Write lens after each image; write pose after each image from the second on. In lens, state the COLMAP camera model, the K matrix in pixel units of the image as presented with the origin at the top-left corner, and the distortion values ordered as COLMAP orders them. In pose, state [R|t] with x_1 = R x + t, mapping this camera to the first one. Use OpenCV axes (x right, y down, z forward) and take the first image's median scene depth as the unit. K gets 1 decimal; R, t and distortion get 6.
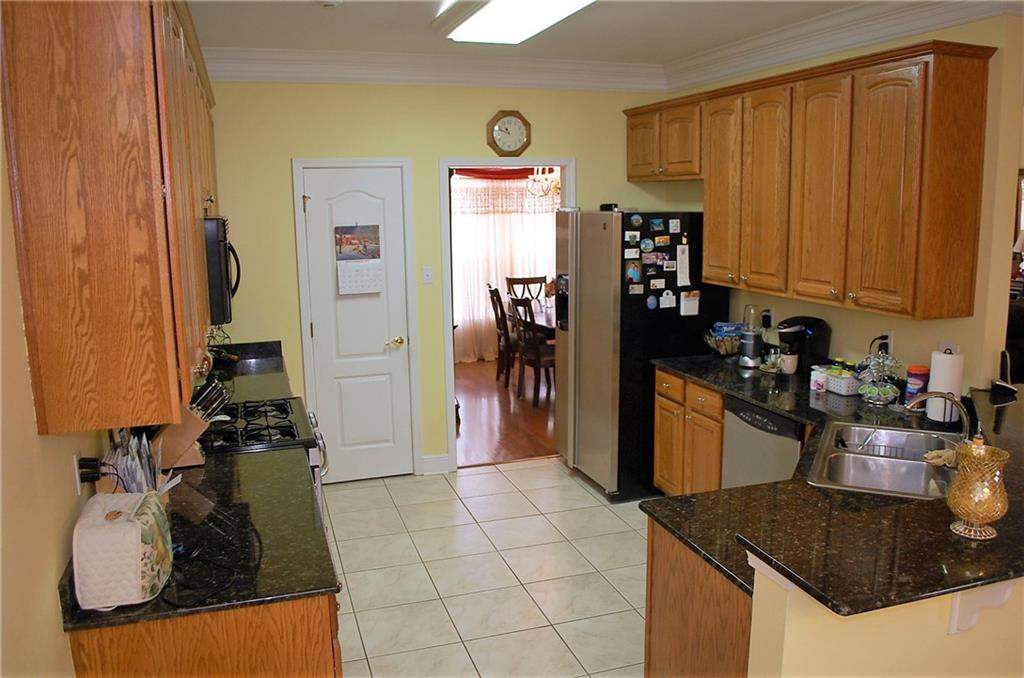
lens RADIAL K [[802.5, 0, 511.7], [0, 802.5, 340.4], [0, 0, 1]] dist [-0.085665, 0.003184]
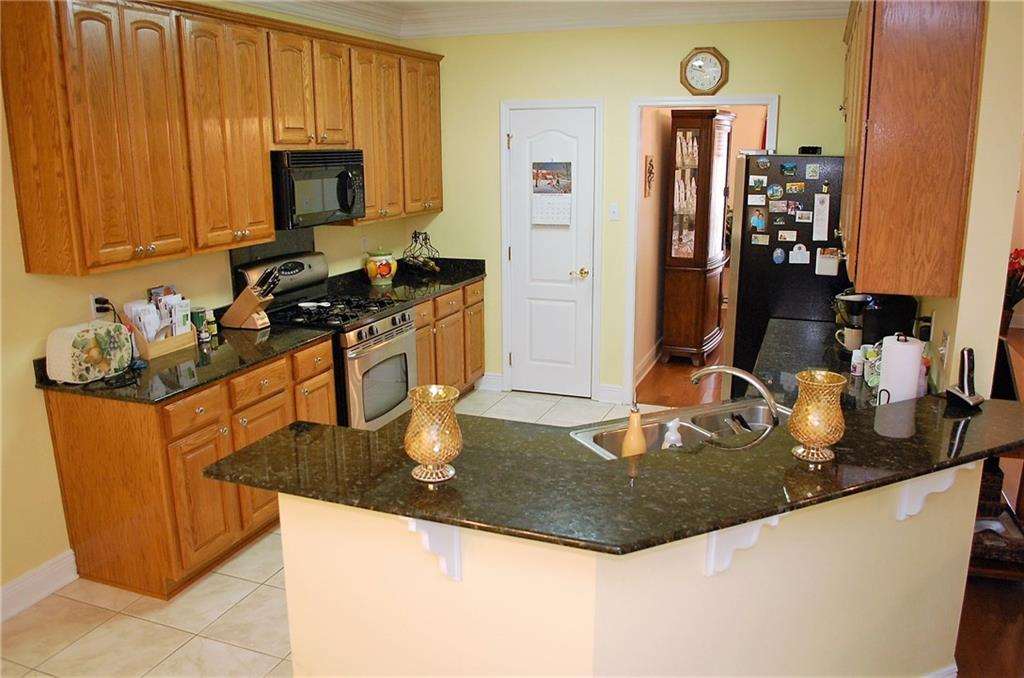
lens RADIAL K [[802.5, 0, 513.1], [0, 802.5, 341.5], [0, 0, 1]] dist [-0.085665, 0.003184]
pose [[0.778845, 0.157598, -0.607094, 0.500766], [-0.113783, 0.987359, 0.110339, -0.016637], [0.616809, -0.016860, 0.786932, 0.106574]]
